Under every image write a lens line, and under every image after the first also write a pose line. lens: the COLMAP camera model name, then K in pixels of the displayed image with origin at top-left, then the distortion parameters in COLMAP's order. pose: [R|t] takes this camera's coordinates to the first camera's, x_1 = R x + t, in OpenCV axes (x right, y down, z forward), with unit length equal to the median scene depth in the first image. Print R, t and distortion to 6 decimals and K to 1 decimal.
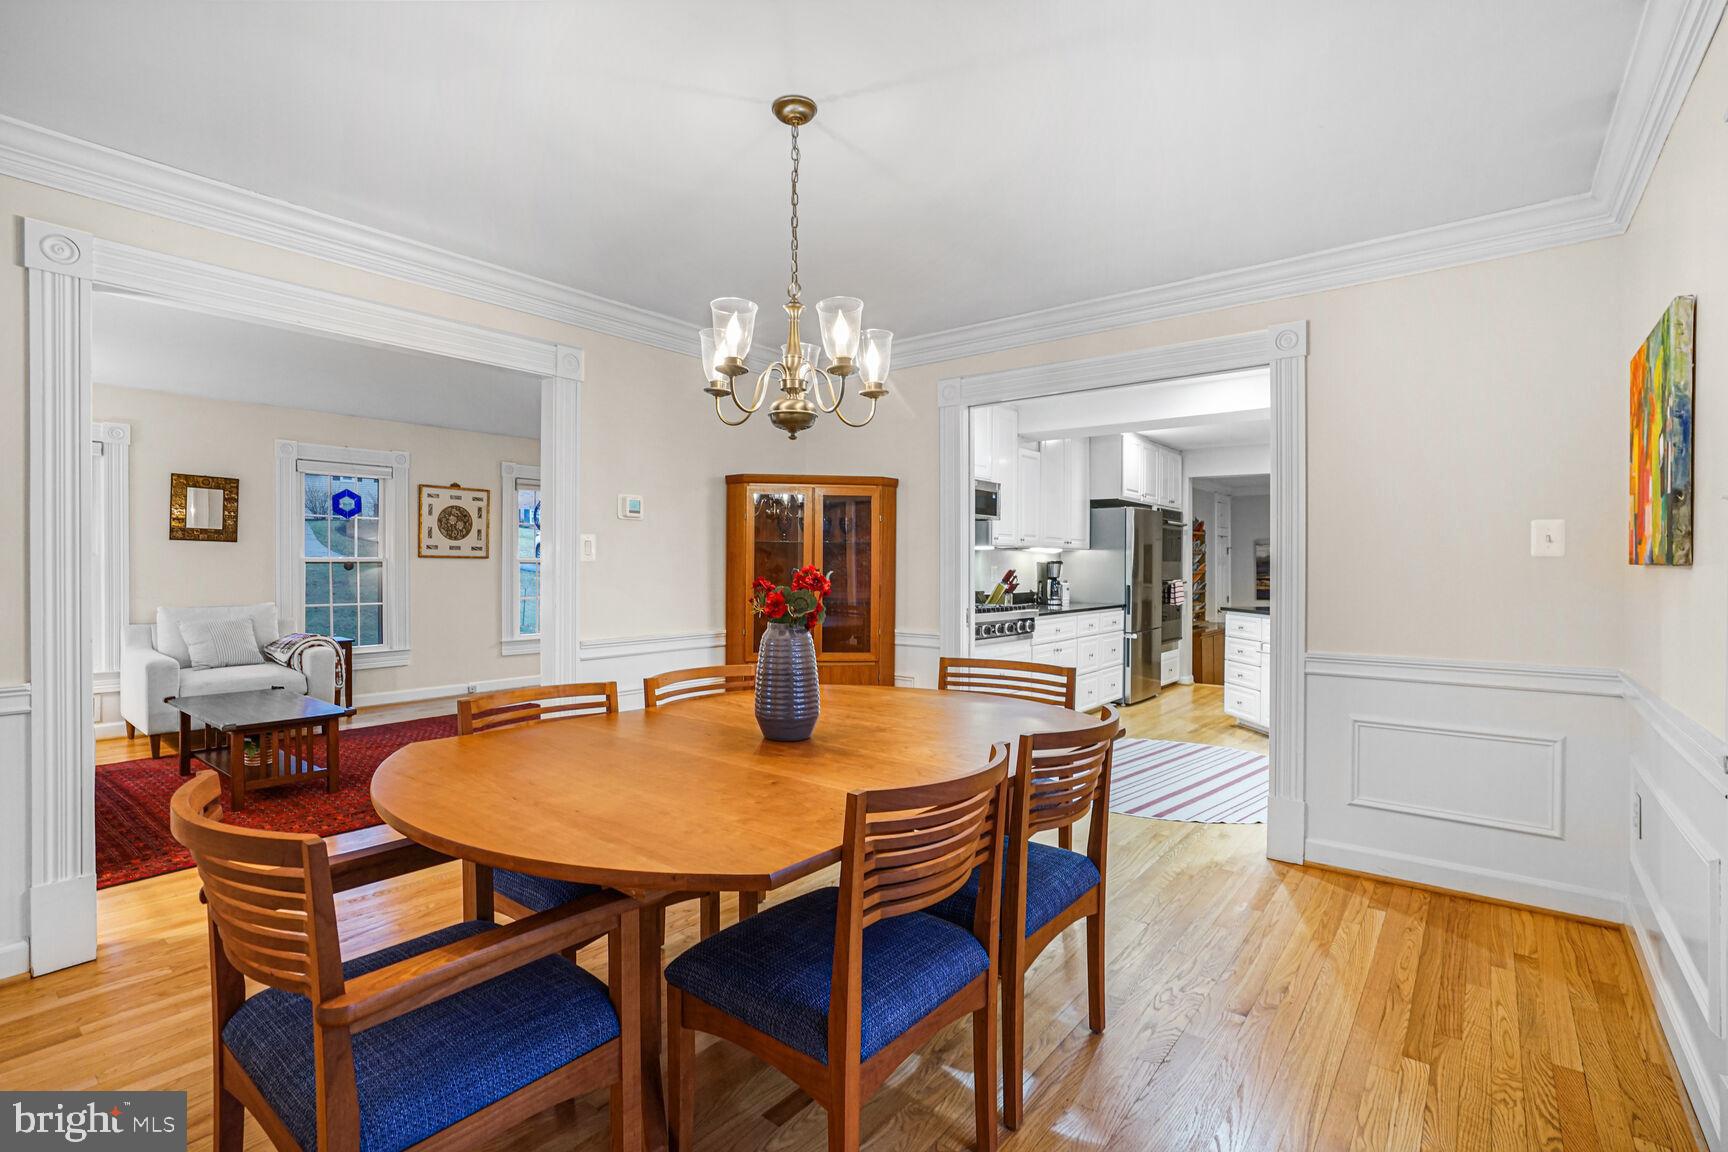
lens RADIAL K [[805.8, 0, 878.5], [0, 805.8, 570.9], [0, 0, 1]] dist [-0.036043, 0.013561]
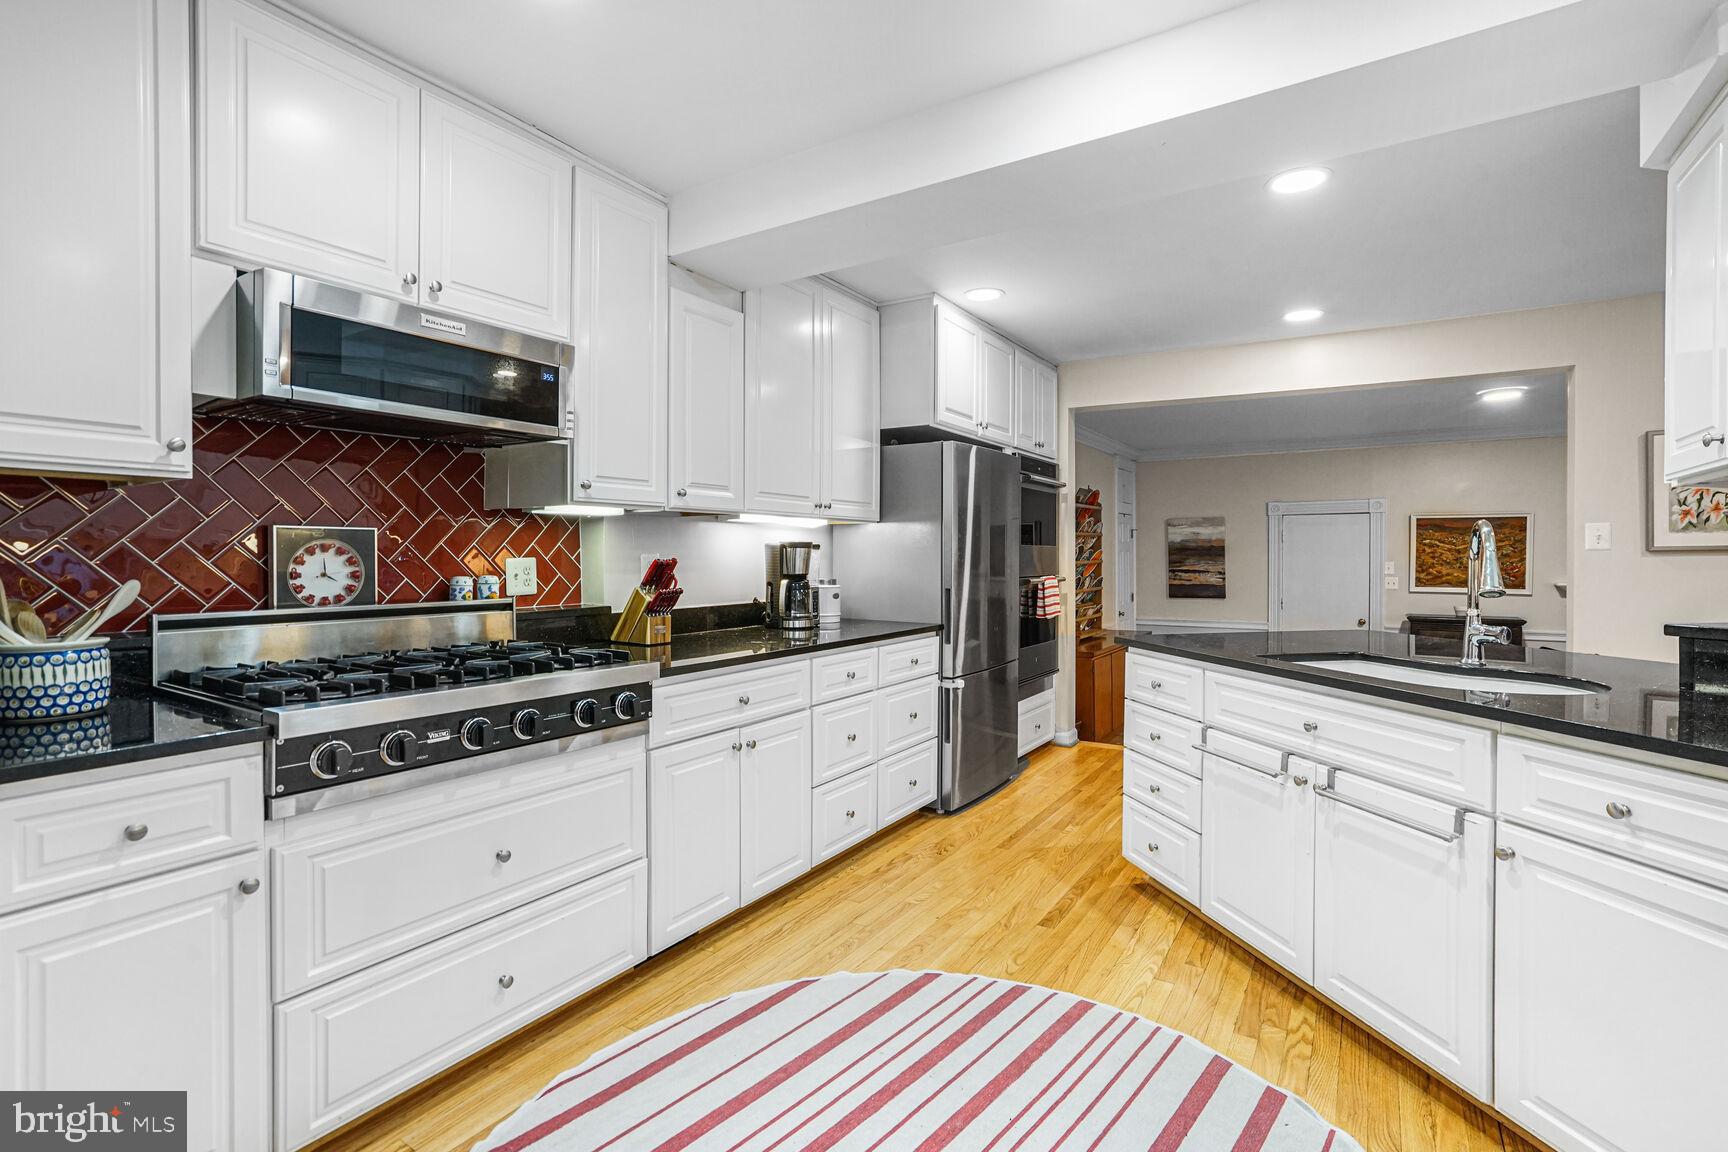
lens RADIAL K [[805.8, 0, 865.7], [0, 805.8, 561.0], [0, 0, 1]] dist [-0.036043, 0.013561]
pose [[0.995977, -0.001479, 0.089595, 0.209204], [0.001338, 0.999998, 0.001625, -0.001274], [-0.089598, -0.001499, 0.995977, 0.473527]]
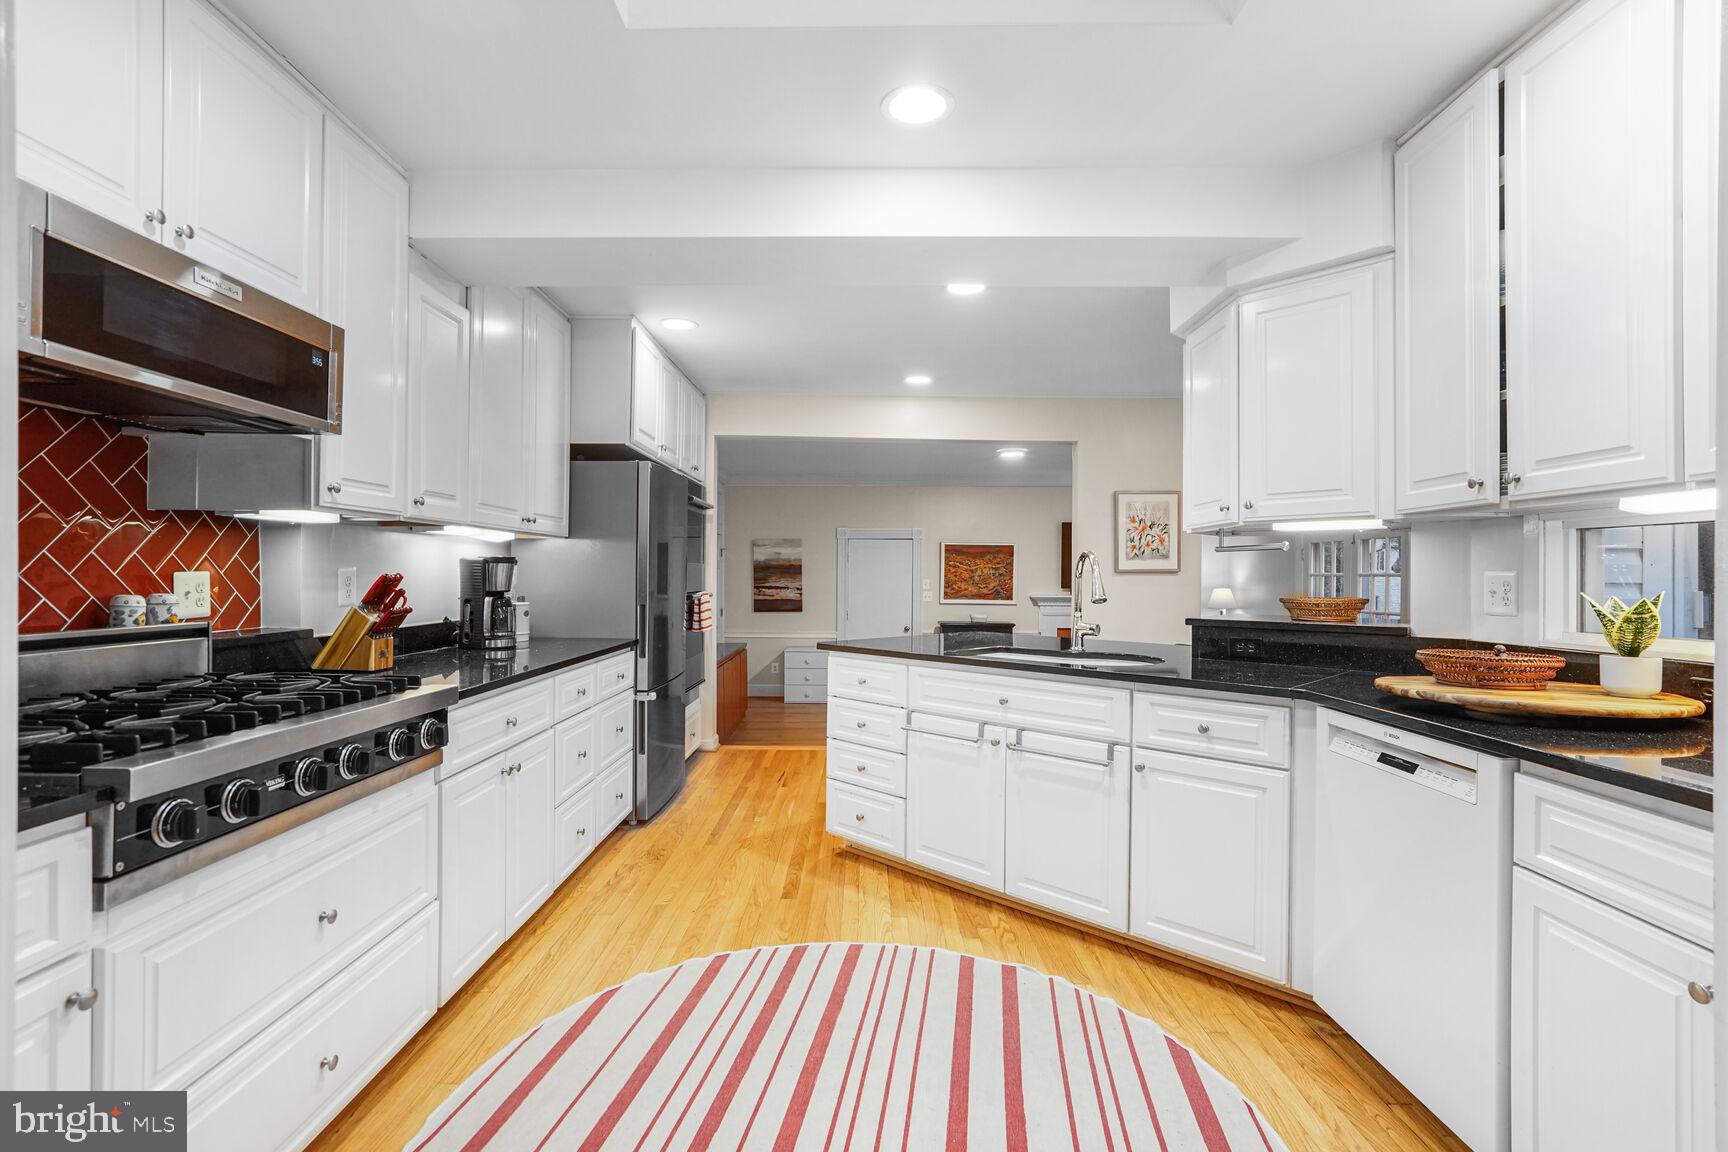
lens RADIAL K [[805.8, 0, 861.9], [0, 805.8, 574.0], [0, 0, 1]] dist [-0.036043, 0.013561]
pose [[0.795314, 0.004886, 0.606178, 0.098237], [-0.003150, 0.999987, -0.003927, -0.001120], [-0.606189, 0.001214, 0.795319, 0.474076]]
